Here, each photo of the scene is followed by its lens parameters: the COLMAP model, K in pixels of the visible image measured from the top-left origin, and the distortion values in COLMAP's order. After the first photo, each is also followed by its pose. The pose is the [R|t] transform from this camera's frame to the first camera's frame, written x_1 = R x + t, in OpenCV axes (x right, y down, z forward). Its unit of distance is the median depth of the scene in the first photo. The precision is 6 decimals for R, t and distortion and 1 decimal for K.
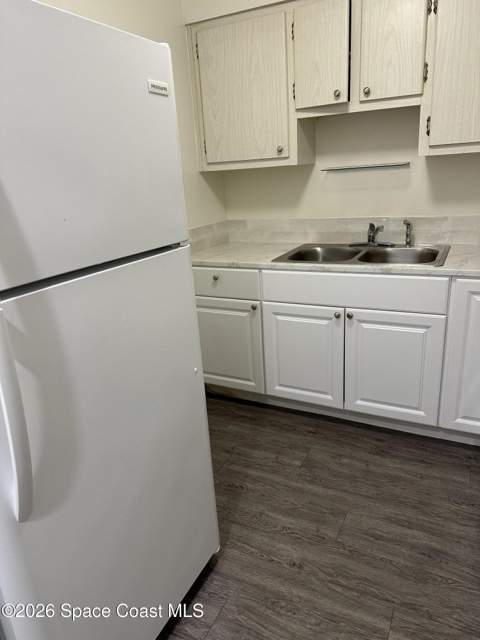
lens RADIAL K [[458.3, 0, 240.0], [0, 458.3, 320.0], [0, 0, 1]] dist [0.072058, -0.067953]
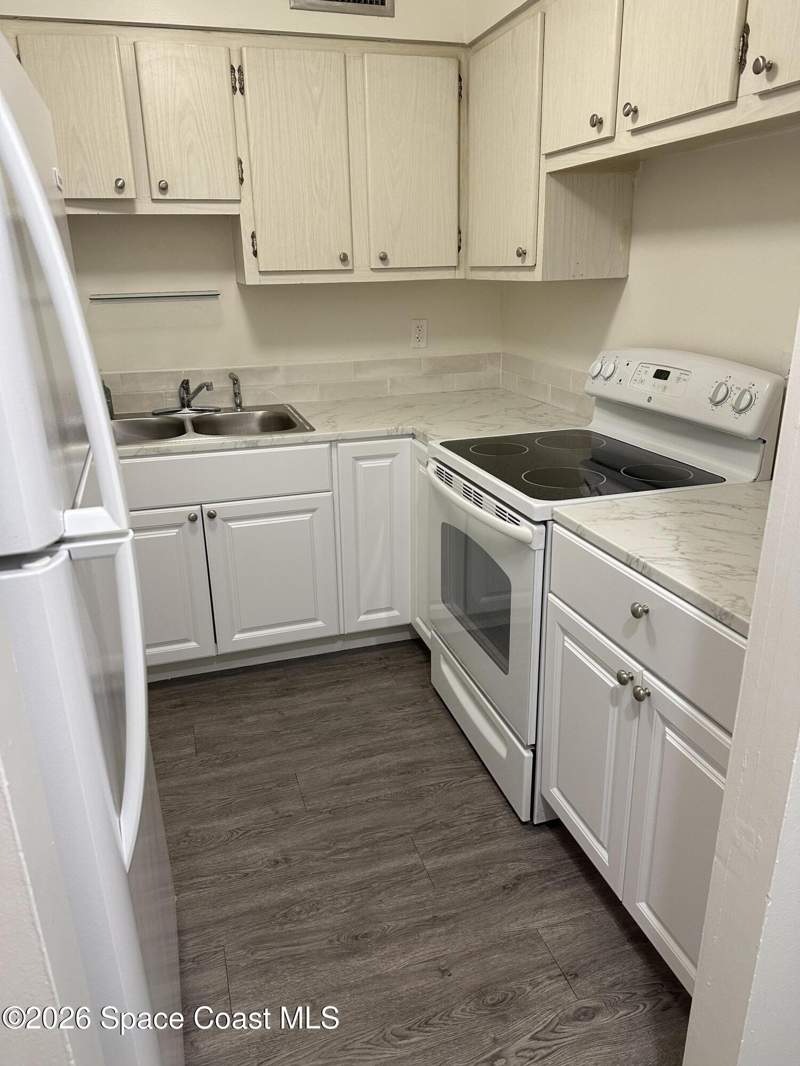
lens RADIAL K [[747.6, 0, 397.4], [0, 747.6, 536.3], [0, 0, 1]] dist [0.118001, -0.179361]
pose [[0.719399, -0.195139, 0.666623, -0.330773], [0.194711, 0.977902, 0.076132, -0.009904], [-0.666748, 0.075029, 0.741497, -0.013900]]
